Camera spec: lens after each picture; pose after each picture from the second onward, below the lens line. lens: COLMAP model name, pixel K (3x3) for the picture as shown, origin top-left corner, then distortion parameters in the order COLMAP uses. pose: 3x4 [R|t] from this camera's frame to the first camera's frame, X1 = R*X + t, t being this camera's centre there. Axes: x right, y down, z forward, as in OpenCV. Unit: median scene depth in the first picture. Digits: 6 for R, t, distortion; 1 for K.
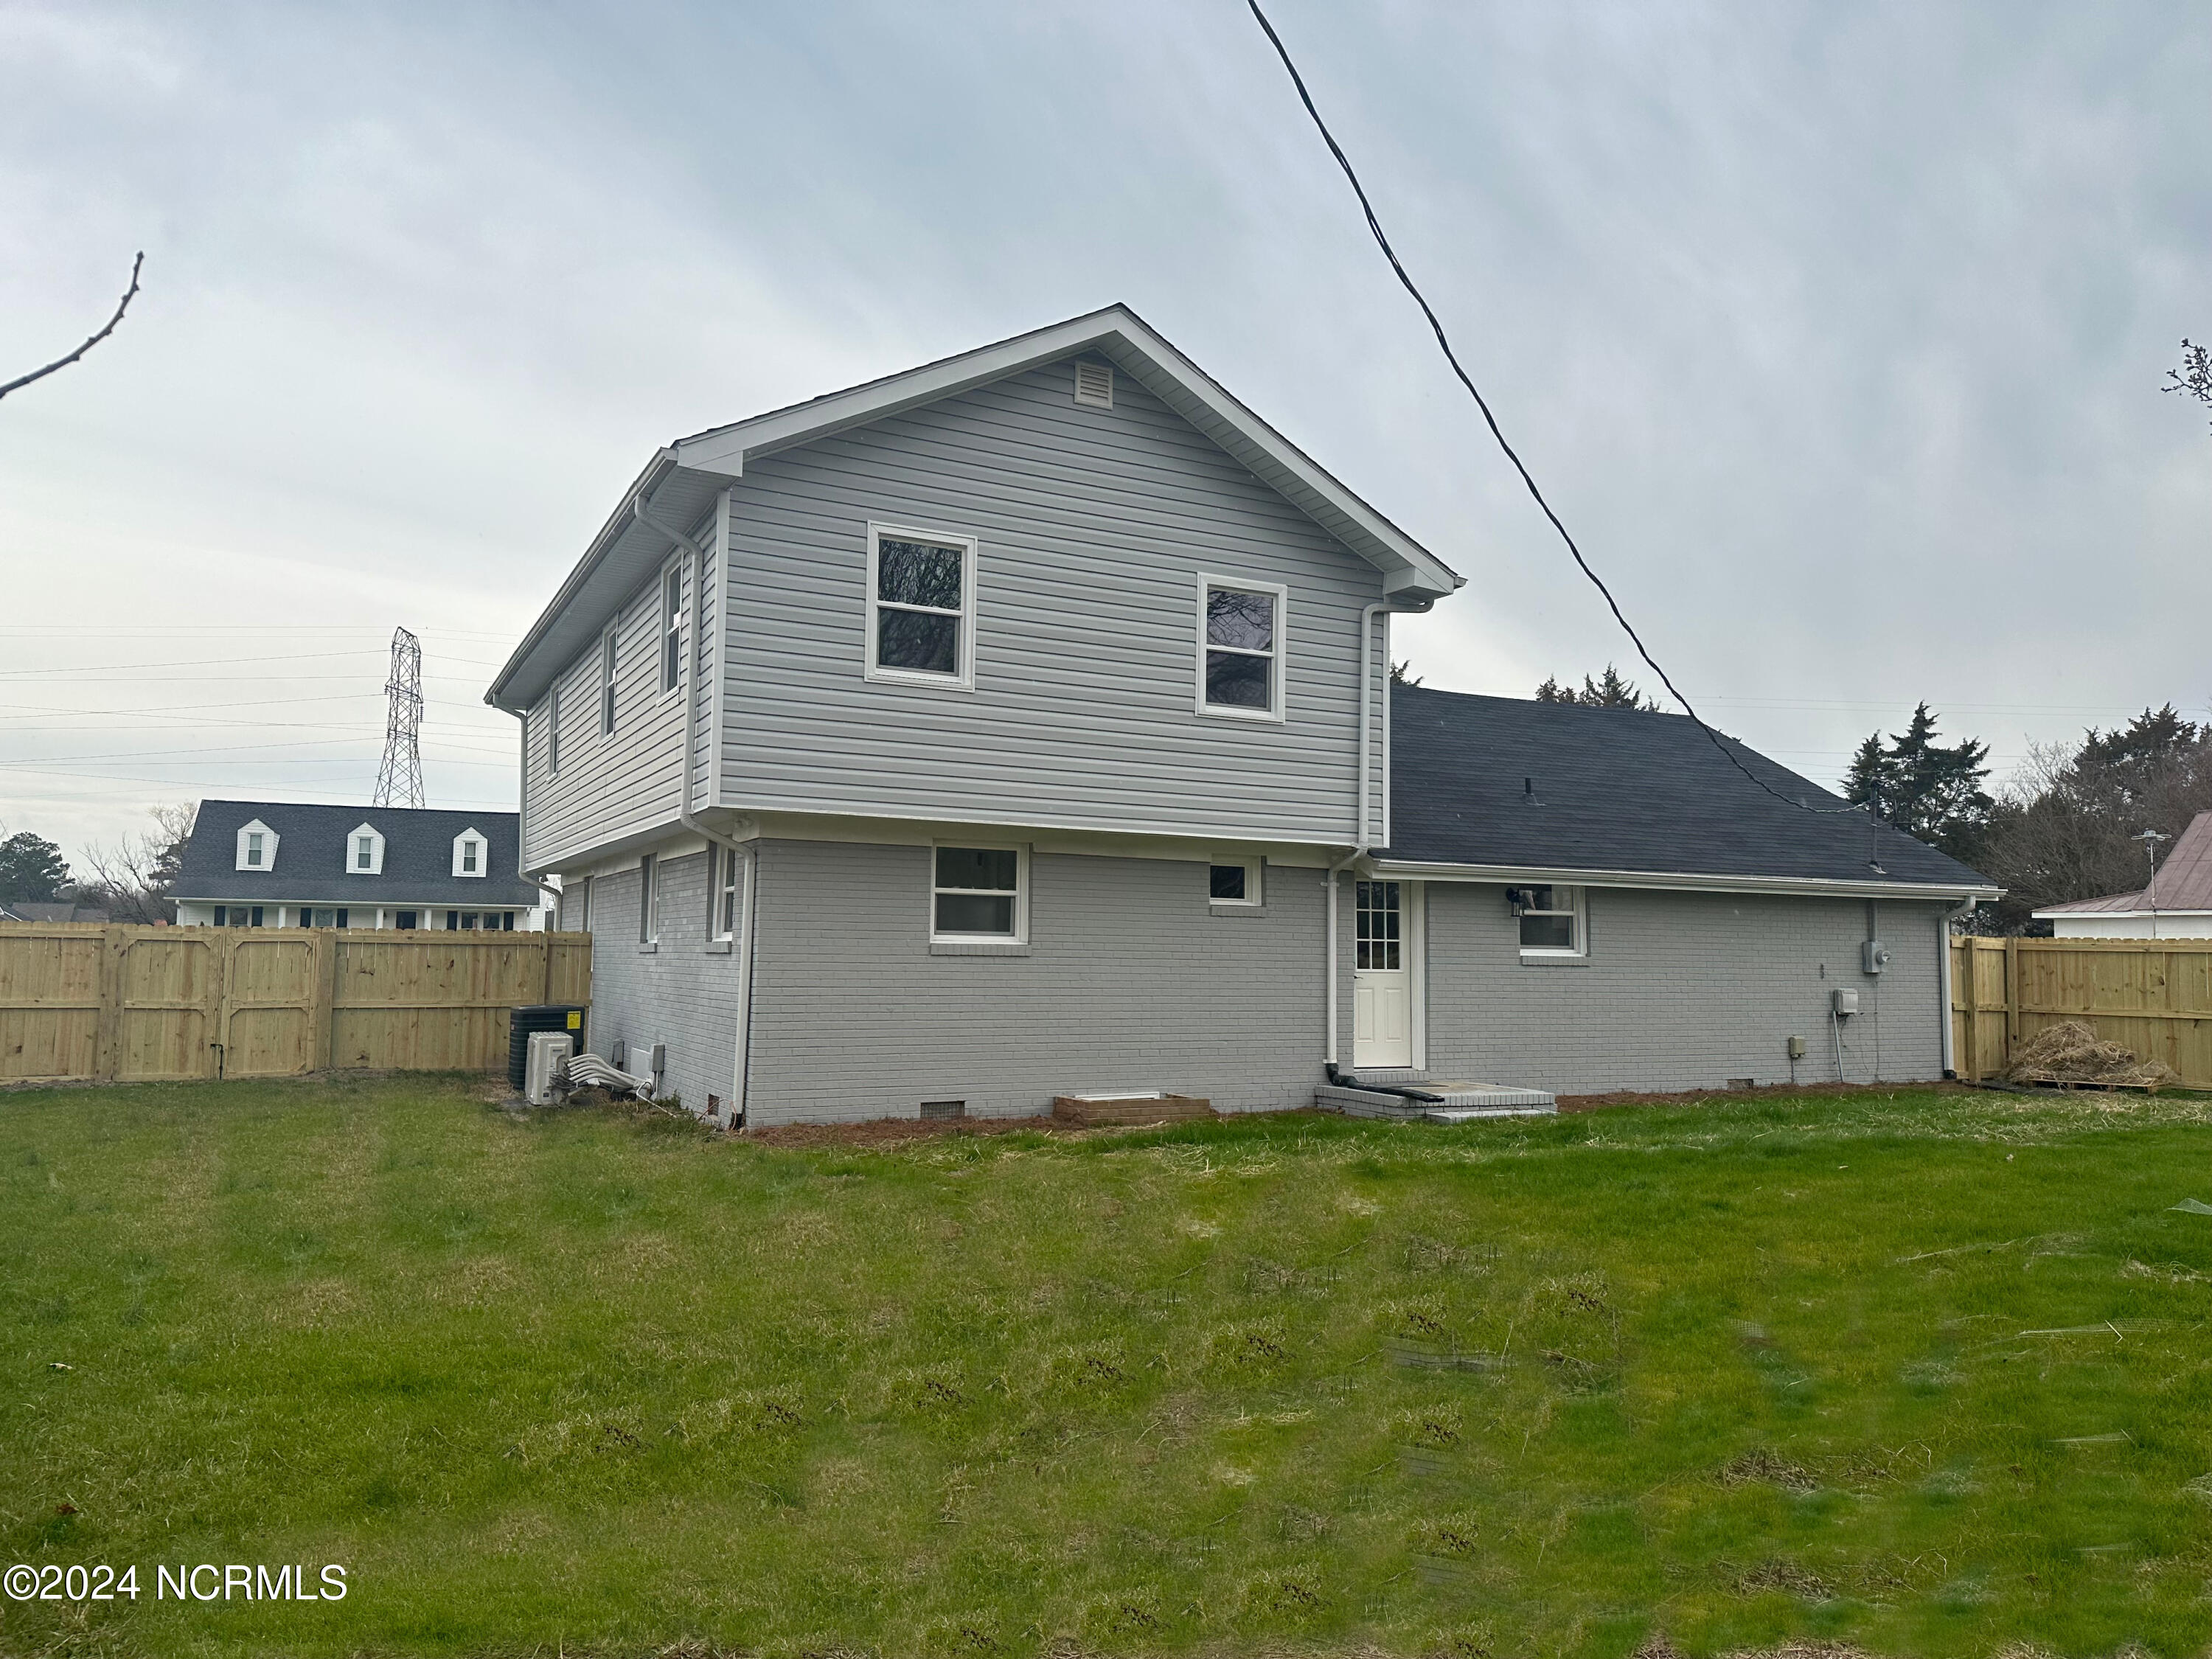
lens RADIAL K [[1530.1, 0, 1106.0], [0, 1530.1, 829.5], [0, 0, 1]] dist [0.100470, -0.116101]
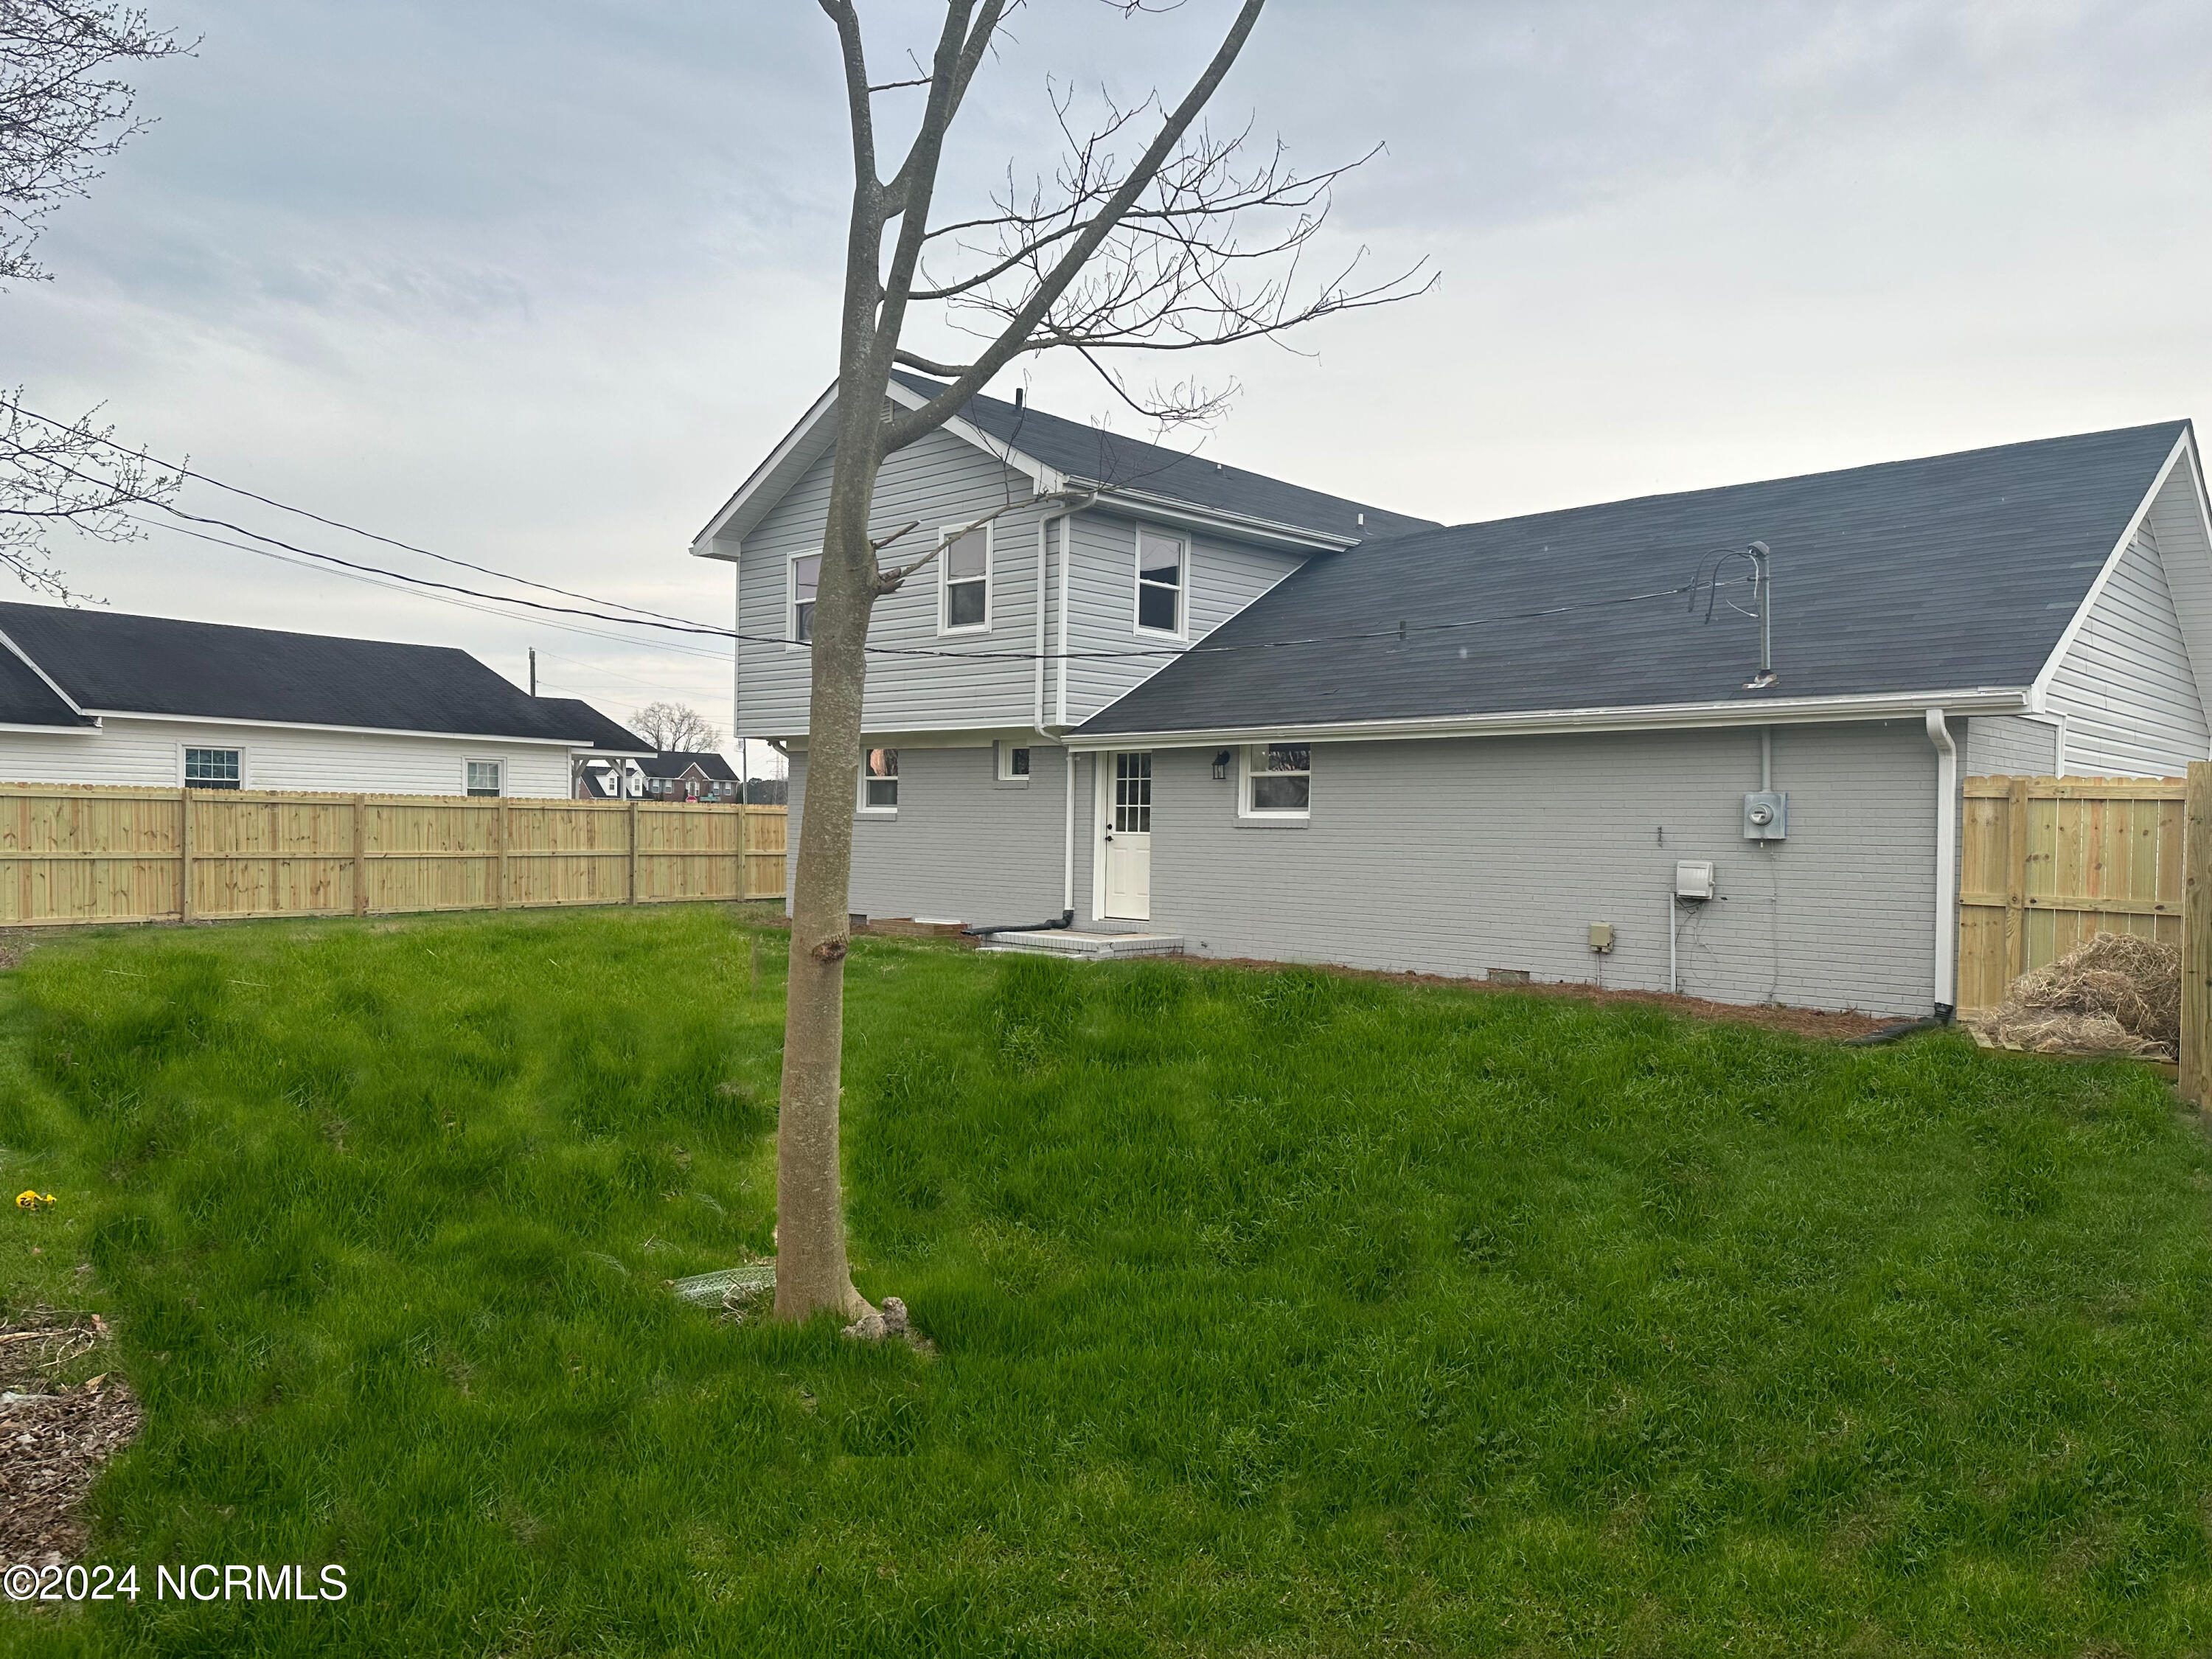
lens RADIAL K [[1530.1, 0, 1106.0], [0, 1530.1, 829.5], [0, 0, 1]] dist [0.100470, -0.116101]
pose [[0.321617, -0.007671, -0.946839, 1.210030], [0.065028, 0.997785, 0.014004, 0.071996], [0.944634, -0.066075, 0.321403, 0.621136]]
